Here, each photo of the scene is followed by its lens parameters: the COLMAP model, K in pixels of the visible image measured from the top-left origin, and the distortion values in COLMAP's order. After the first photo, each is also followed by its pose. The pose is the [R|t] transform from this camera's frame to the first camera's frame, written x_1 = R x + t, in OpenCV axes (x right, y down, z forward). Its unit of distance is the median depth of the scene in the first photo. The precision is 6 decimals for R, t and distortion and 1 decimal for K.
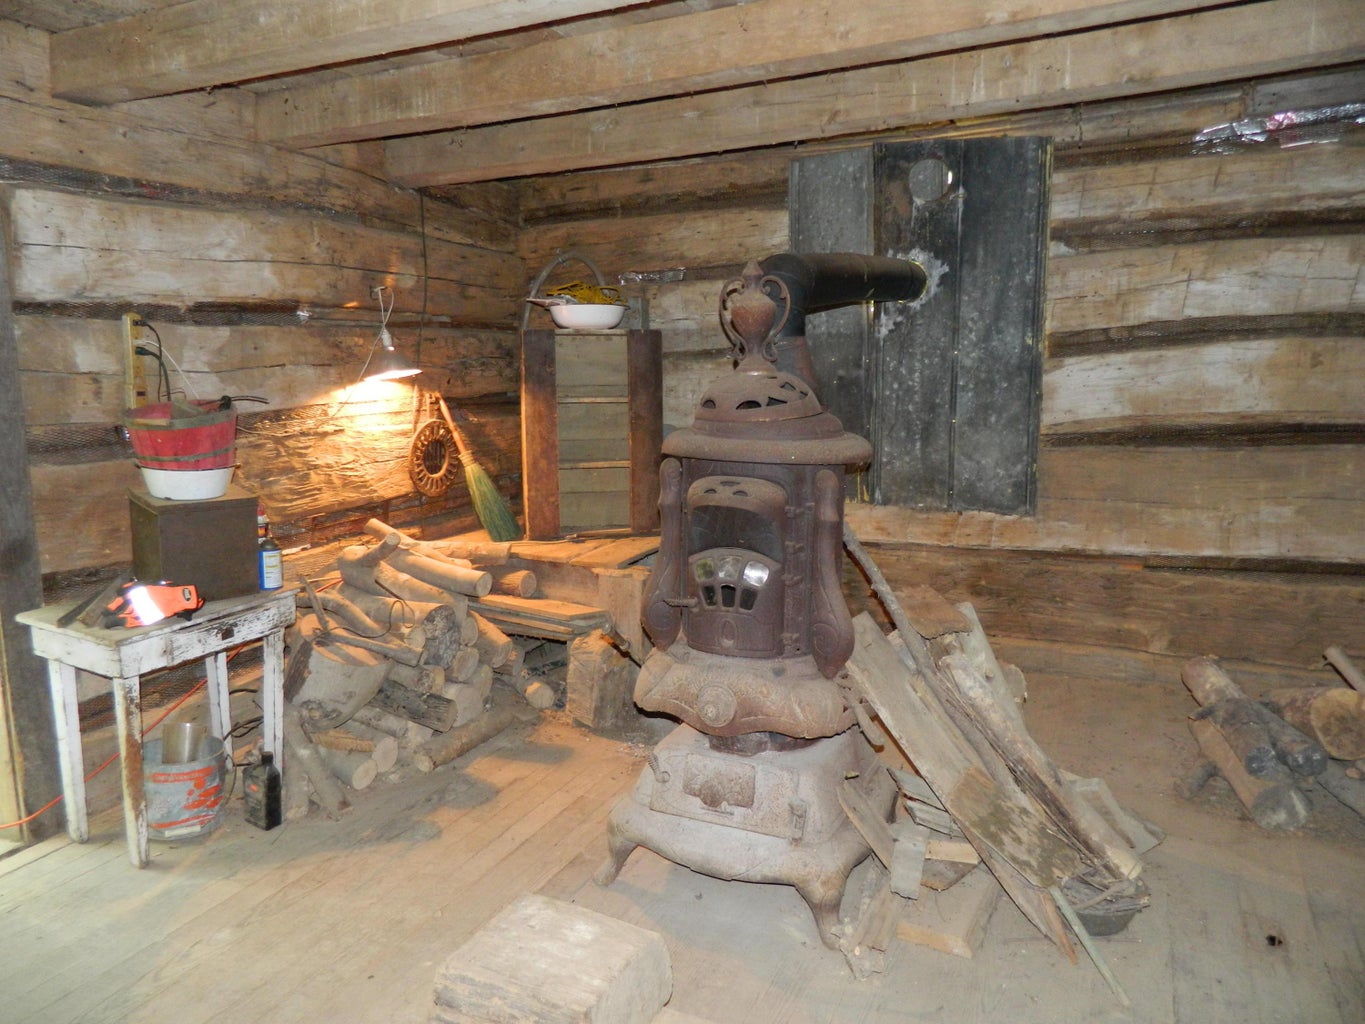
lens RADIAL K [[1008.6, 0, 682.4], [0, 1008.6, 511.2], [0, 0, 1]] dist [0.005164, -0.009209]
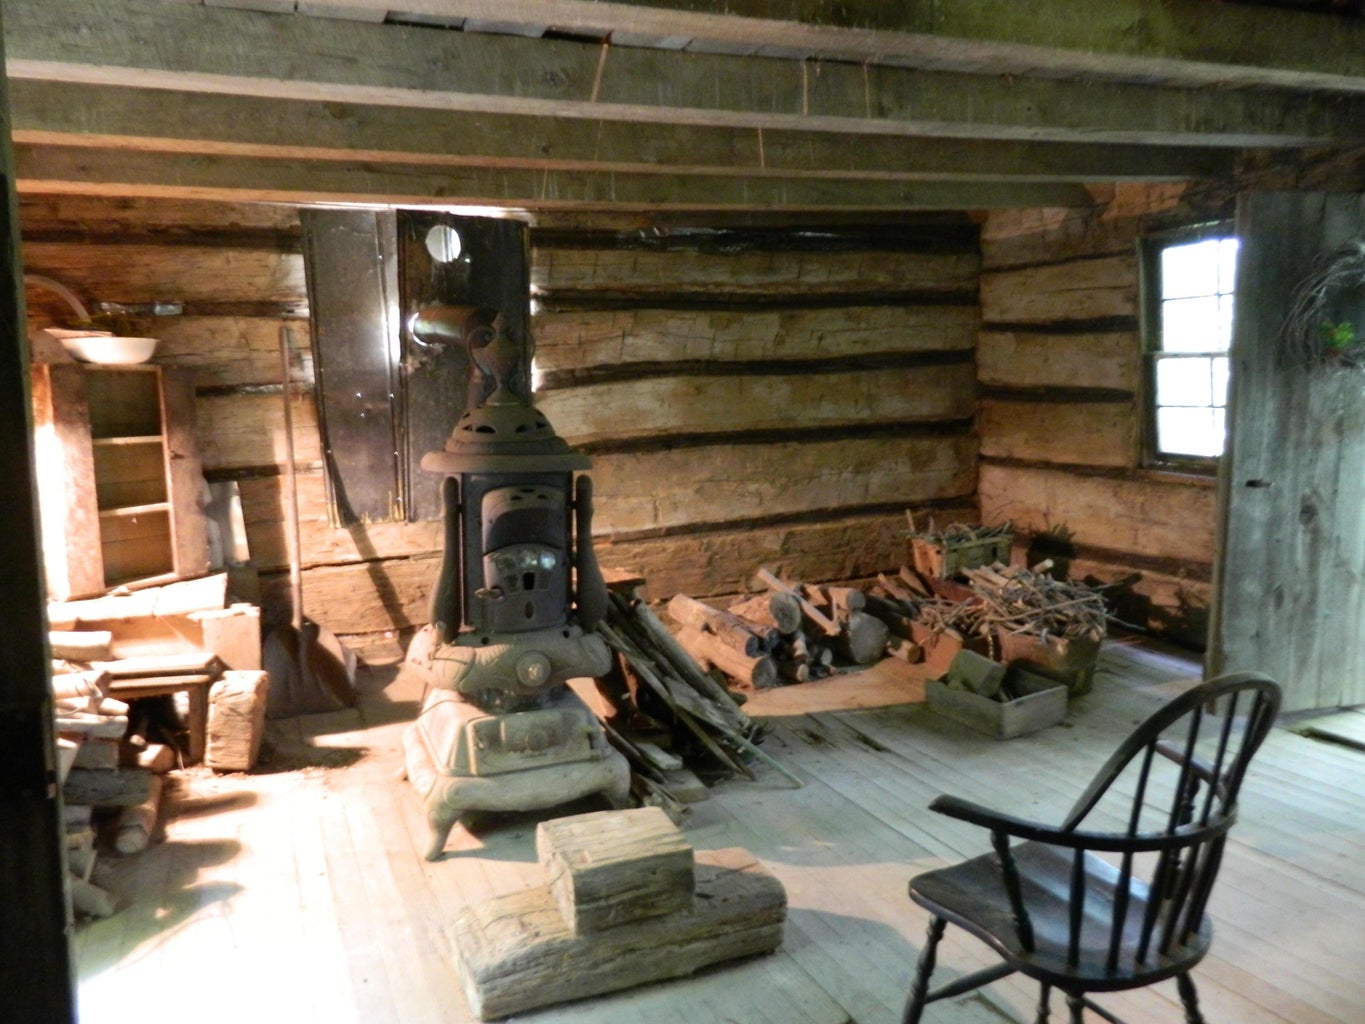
lens RADIAL K [[1008.6, 0, 686.6], [0, 1008.6, 509.5], [0, 0, 1]] dist [0.005164, -0.009209]
pose [[0.664418, -0.095005, 0.741298, -0.510610], [0.121130, 0.992462, 0.018626, -0.002806], [-0.737479, 0.077418, 0.670918, 0.005999]]
